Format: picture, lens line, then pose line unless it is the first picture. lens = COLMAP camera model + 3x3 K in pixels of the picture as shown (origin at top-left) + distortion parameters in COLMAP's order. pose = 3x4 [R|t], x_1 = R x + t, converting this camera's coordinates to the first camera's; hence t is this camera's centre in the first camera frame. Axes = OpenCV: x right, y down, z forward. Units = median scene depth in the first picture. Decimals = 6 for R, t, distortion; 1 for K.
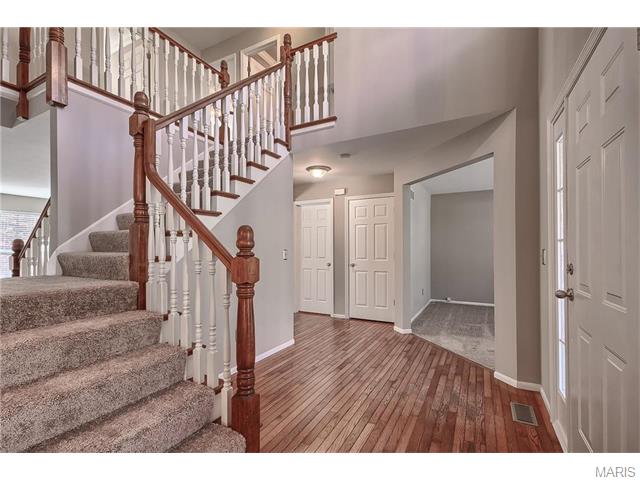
lens RADIAL K [[297.1, 0, 318.1], [0, 297.1, 243.6], [0, 0, 1]] dist [0.009666, 0.002800]
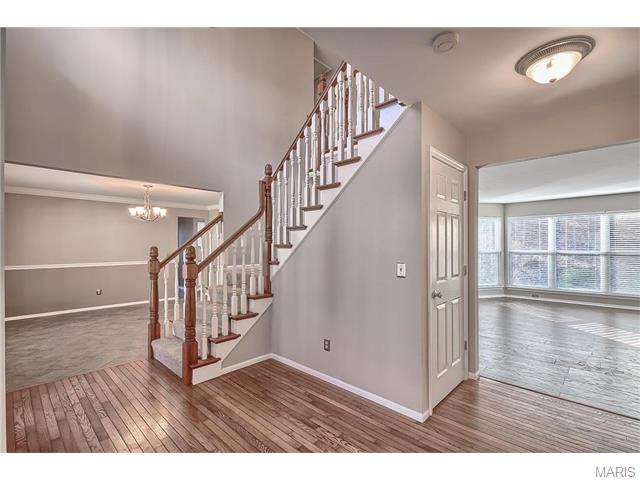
lens RADIAL K [[297.1, 0, 318.6], [0, 297.1, 245.7], [0, 0, 1]] dist [0.009666, 0.002800]
pose [[-0.260262, -0.007795, -0.965506, 0.699415], [0.011015, 0.999878, -0.011042, -0.013170], [0.965475, -0.013508, -0.260145, 1.229557]]
